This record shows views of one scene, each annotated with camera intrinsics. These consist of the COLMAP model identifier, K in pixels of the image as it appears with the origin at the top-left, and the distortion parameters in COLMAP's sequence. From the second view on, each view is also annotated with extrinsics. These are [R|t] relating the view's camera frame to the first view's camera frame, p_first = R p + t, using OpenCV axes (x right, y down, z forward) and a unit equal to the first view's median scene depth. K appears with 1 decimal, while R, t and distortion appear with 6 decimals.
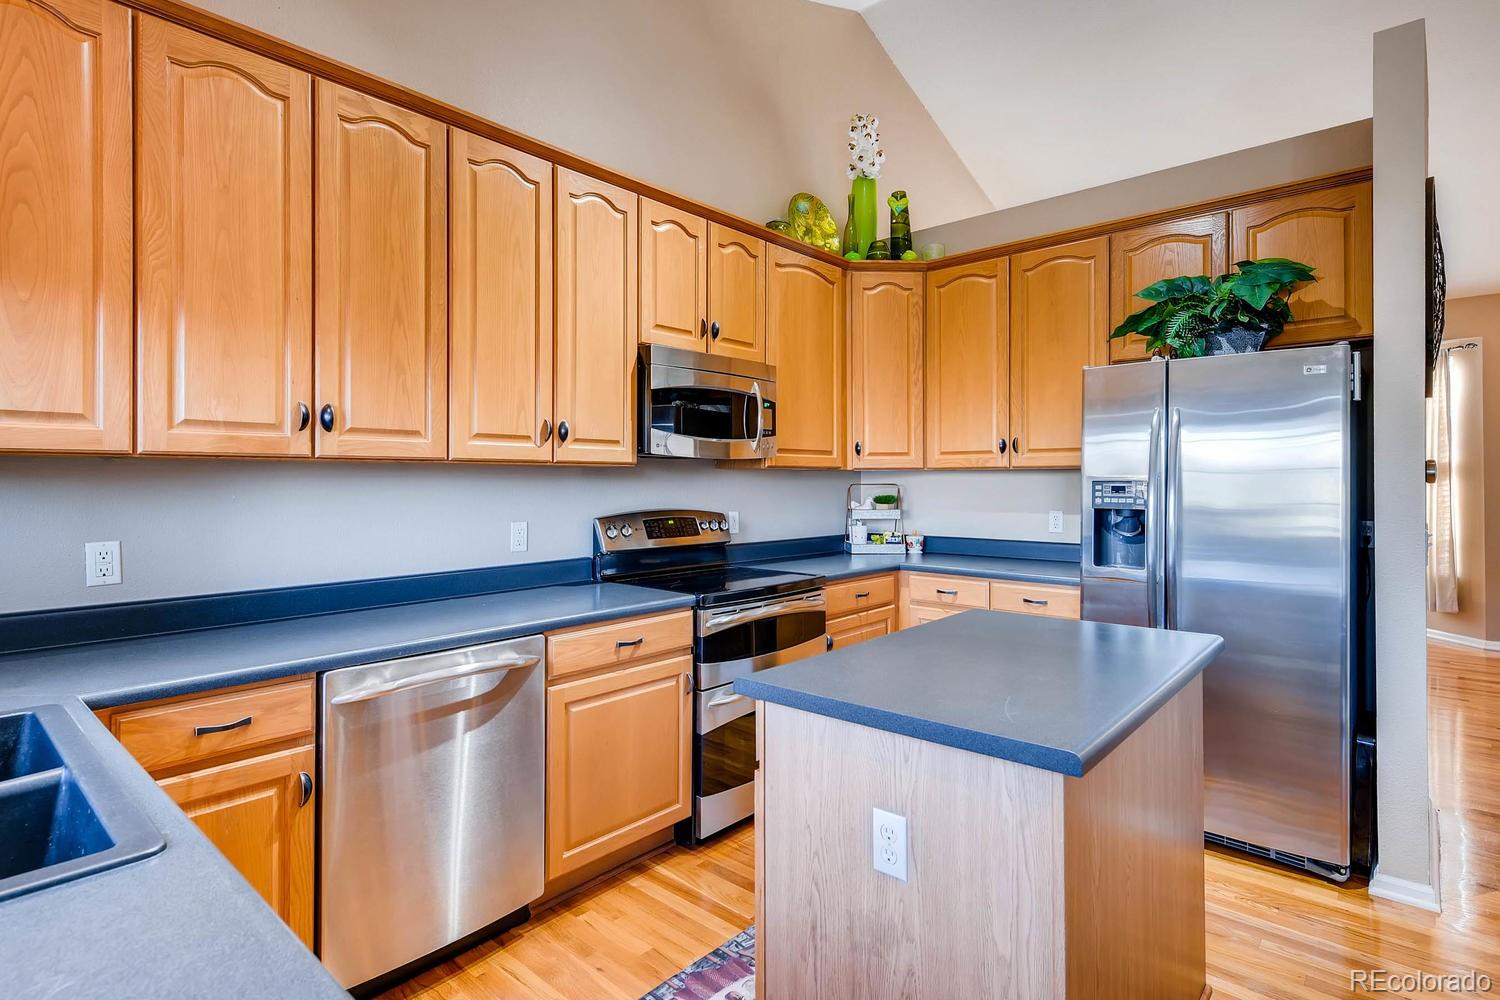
lens RADIAL K [[754.4, 0, 755.3], [0, 754.4, 480.3], [0, 0, 1]] dist [-0.000527, -0.000127]
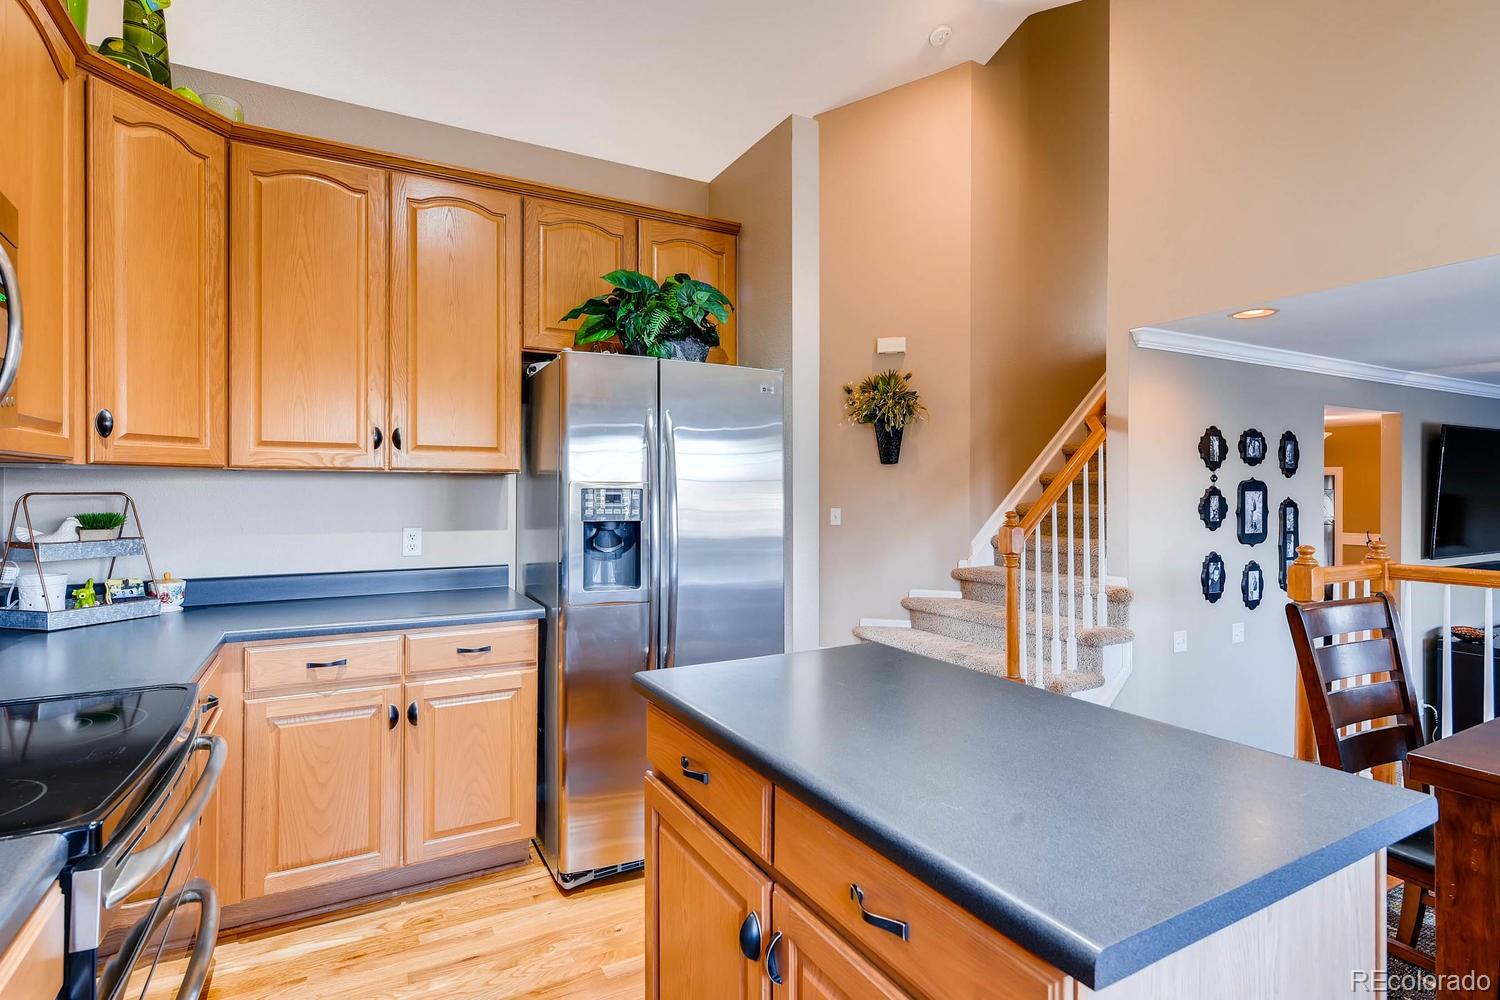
lens RADIAL K [[744.7, 0, 750.3], [0, 744.7, 492.8], [0, 0, 1]] dist [-0.000716, 0.000011]
pose [[0.329253, -0.000632, 0.944242, -0.200618], [-0.003691, 0.999991, 0.001957, 0.002481], [-0.944235, -0.004129, 0.329247, 0.422484]]
